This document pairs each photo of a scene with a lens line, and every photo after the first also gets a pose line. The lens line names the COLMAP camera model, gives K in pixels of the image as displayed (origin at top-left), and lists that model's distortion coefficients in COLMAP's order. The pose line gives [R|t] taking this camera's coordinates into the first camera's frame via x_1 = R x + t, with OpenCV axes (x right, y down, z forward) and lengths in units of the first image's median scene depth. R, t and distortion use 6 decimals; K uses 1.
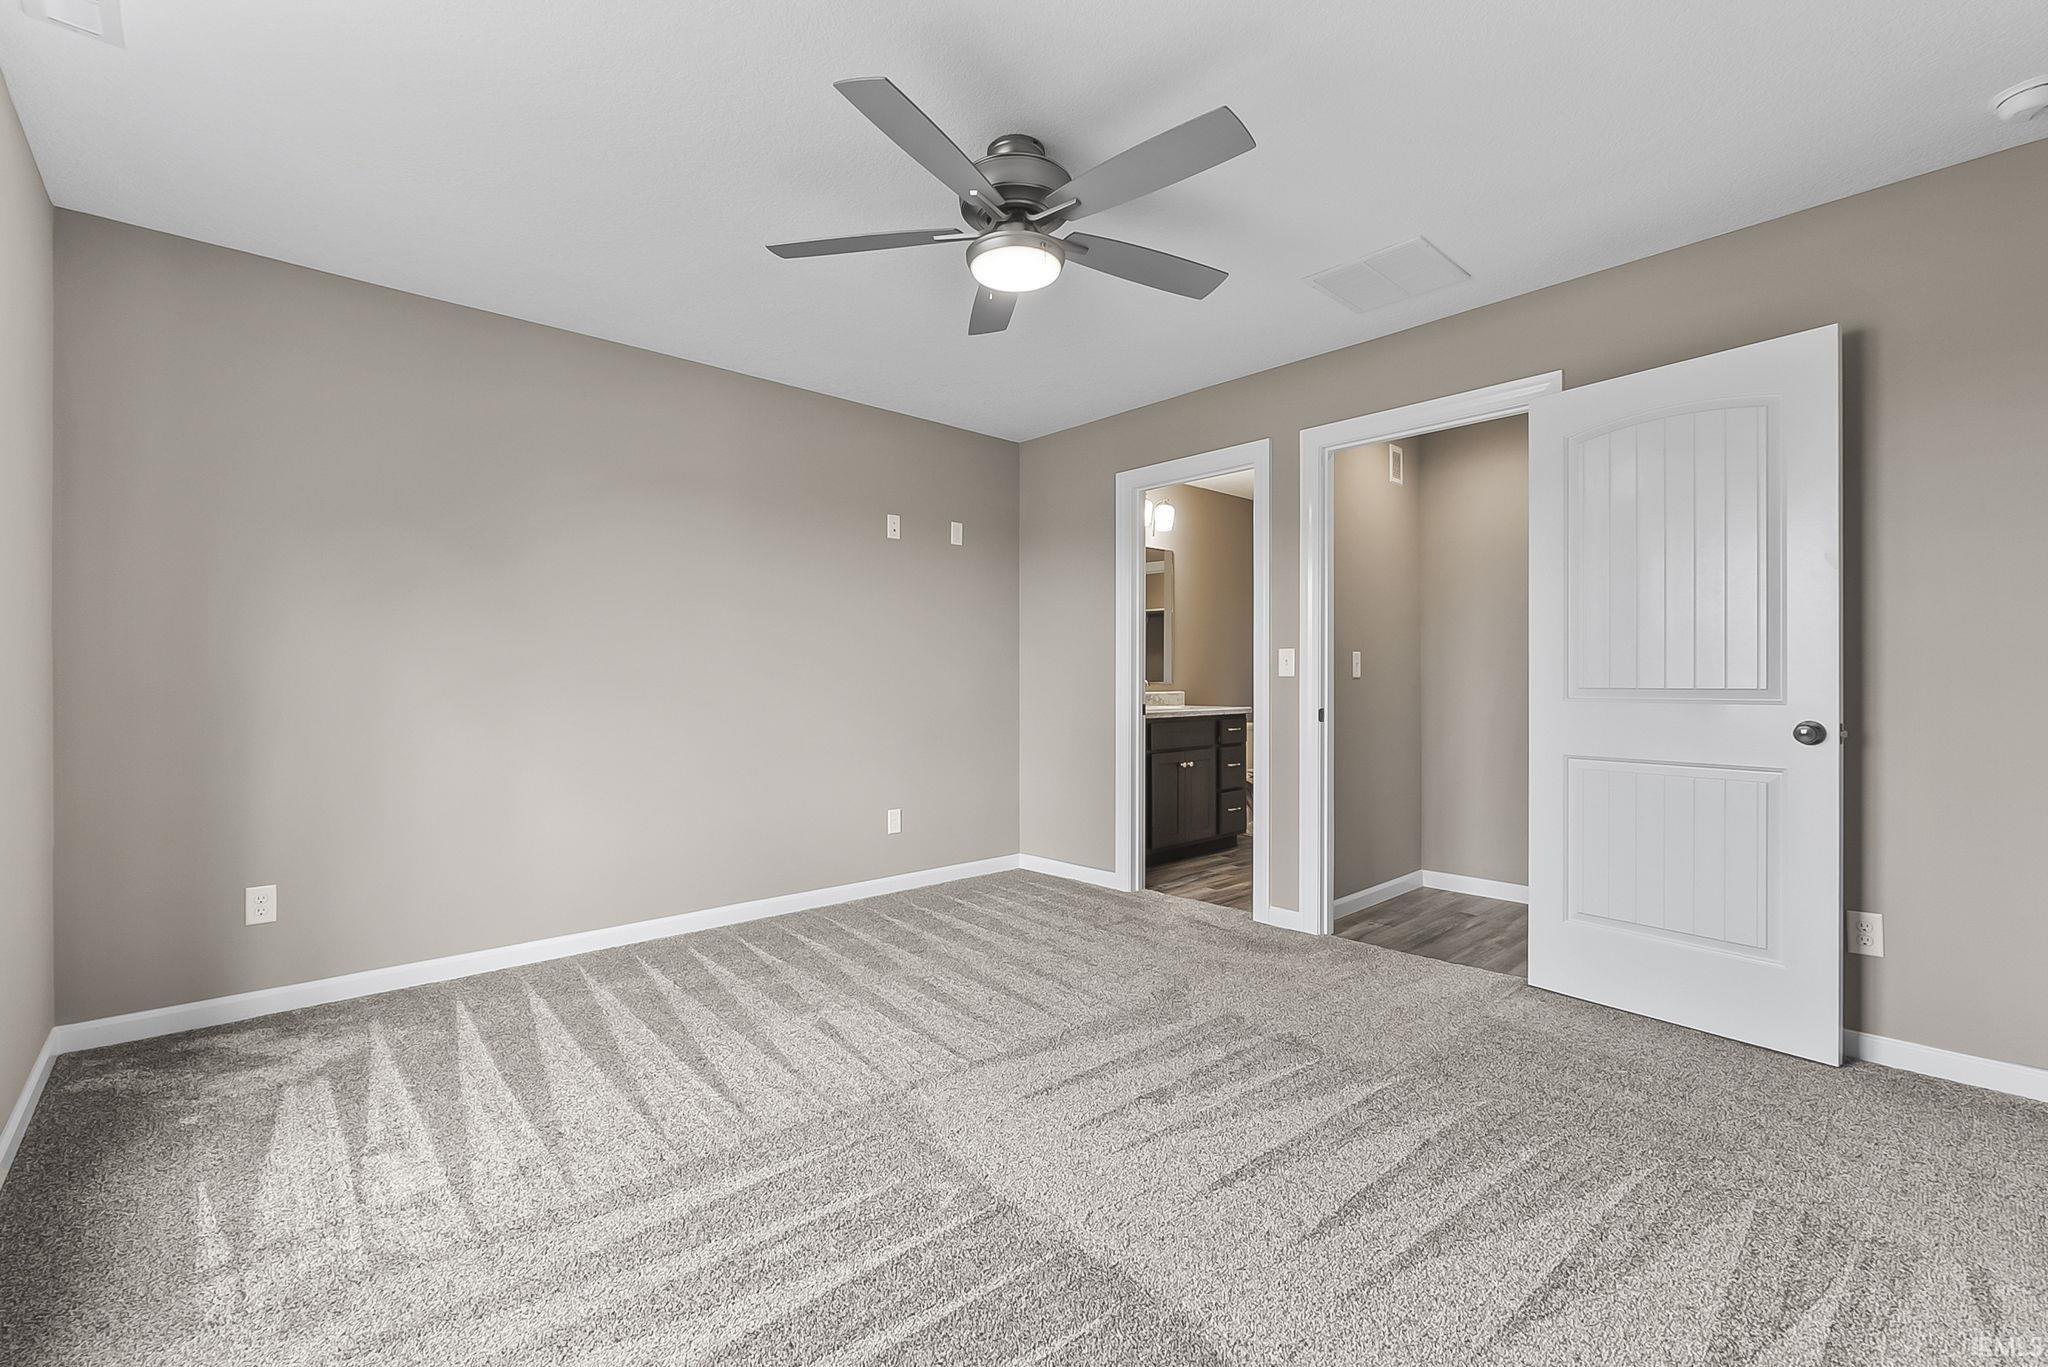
lens RADIAL K [[870.8, 0, 1020.2], [0, 870.8, 684.1], [0, 0, 1]] dist [-0.007252, 0.000061]
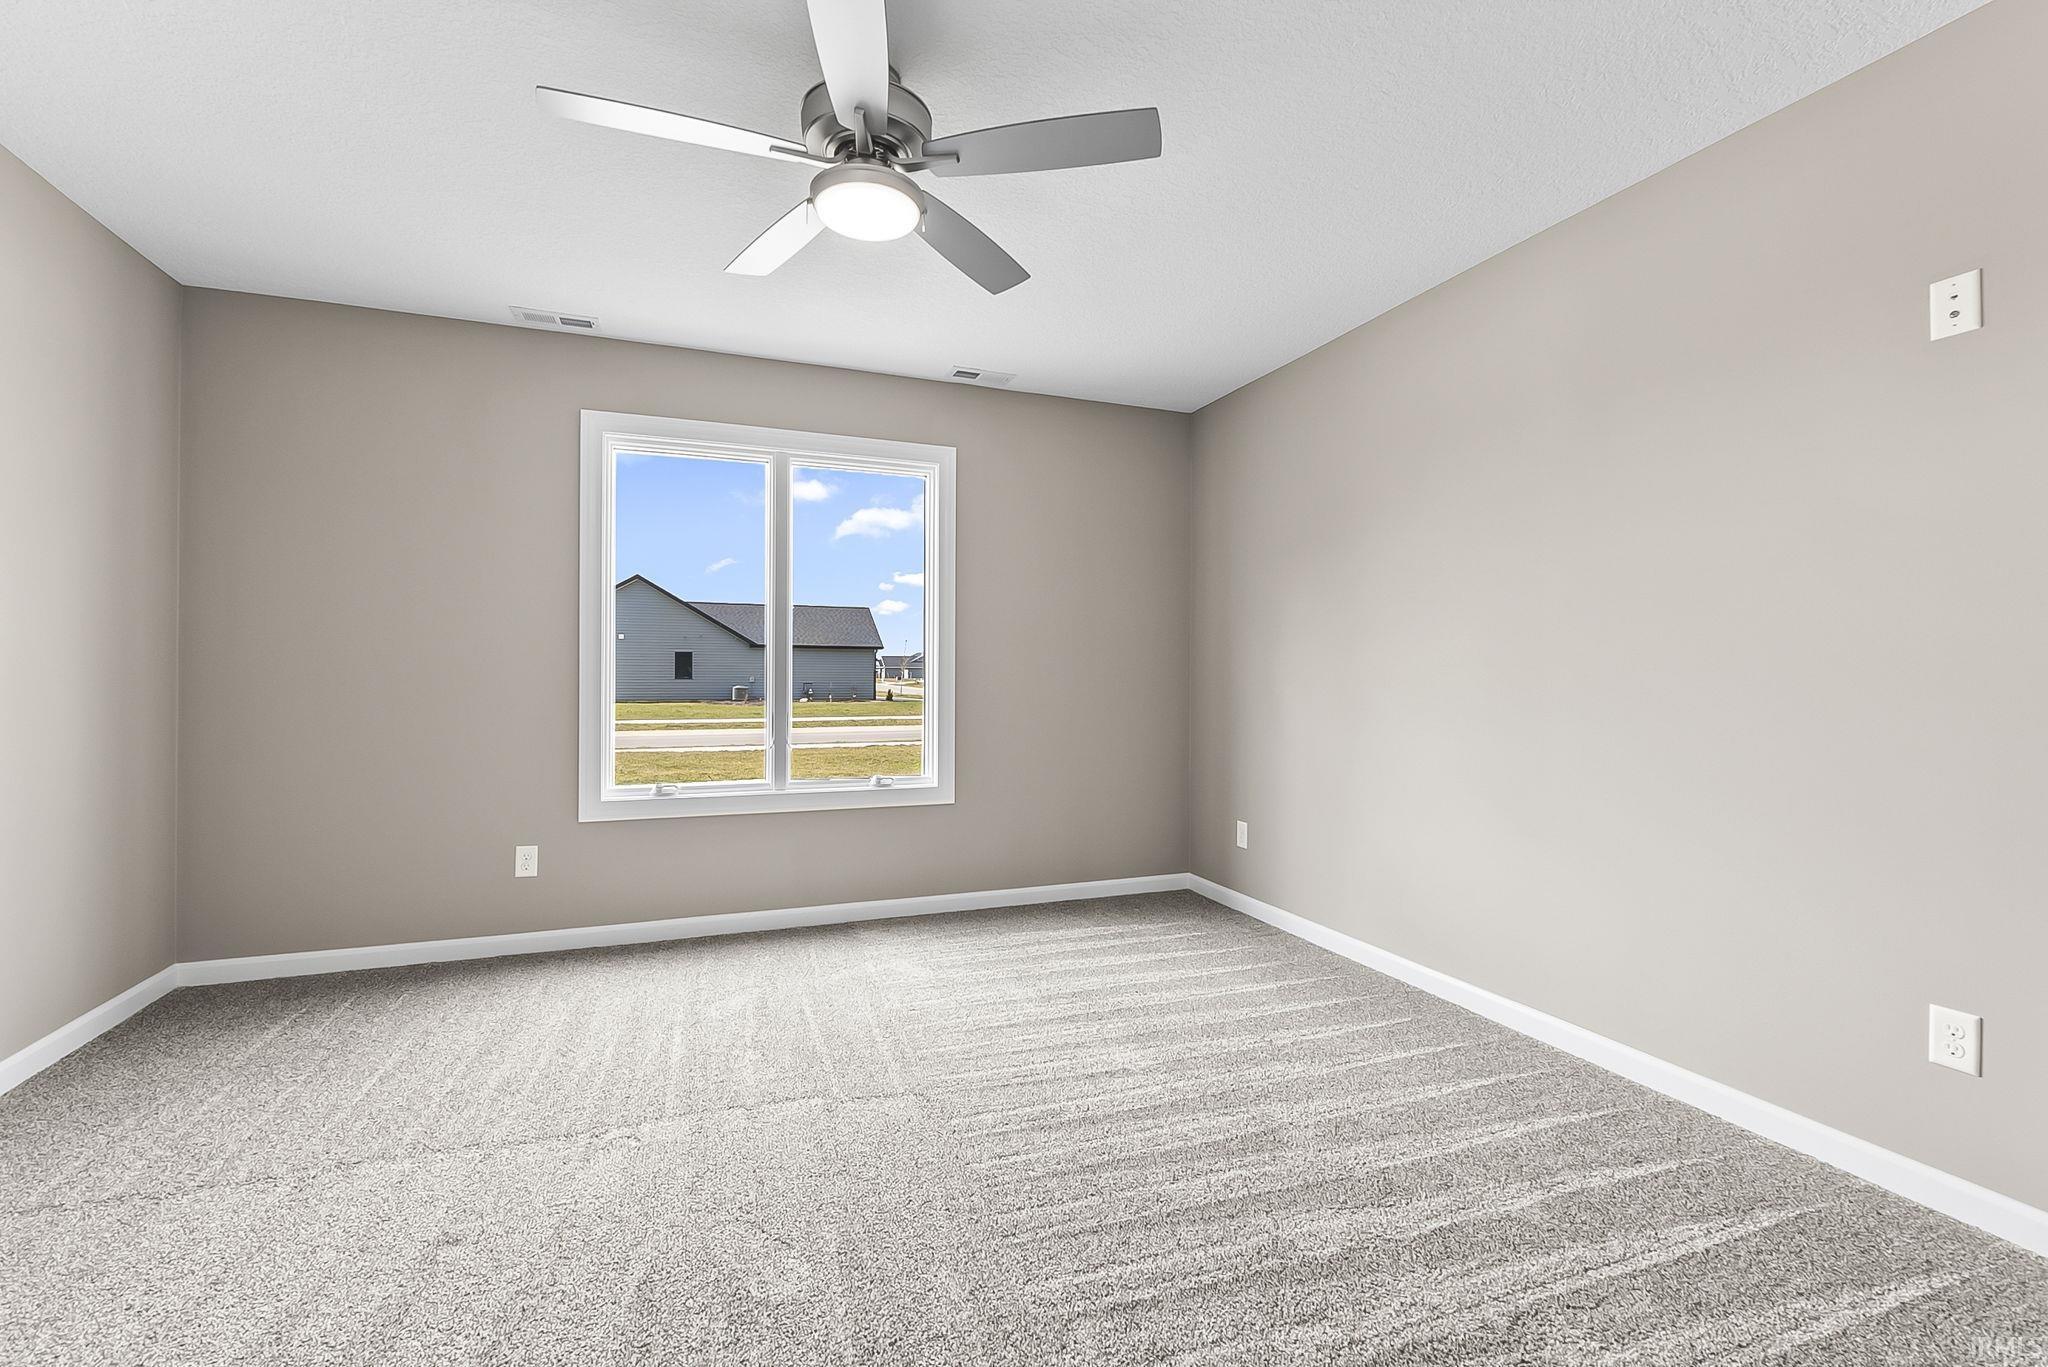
lens RADIAL K [[870.8, 0, 1020.2], [0, 870.8, 684.1], [0, 0, 1]] dist [-0.007252, 0.000061]
pose [[-0.356789, 0.006964, -0.934159, 0.593767], [-0.013504, 0.999829, 0.012612, -0.007469], [0.934088, 0.017115, -0.356634, 1.154461]]
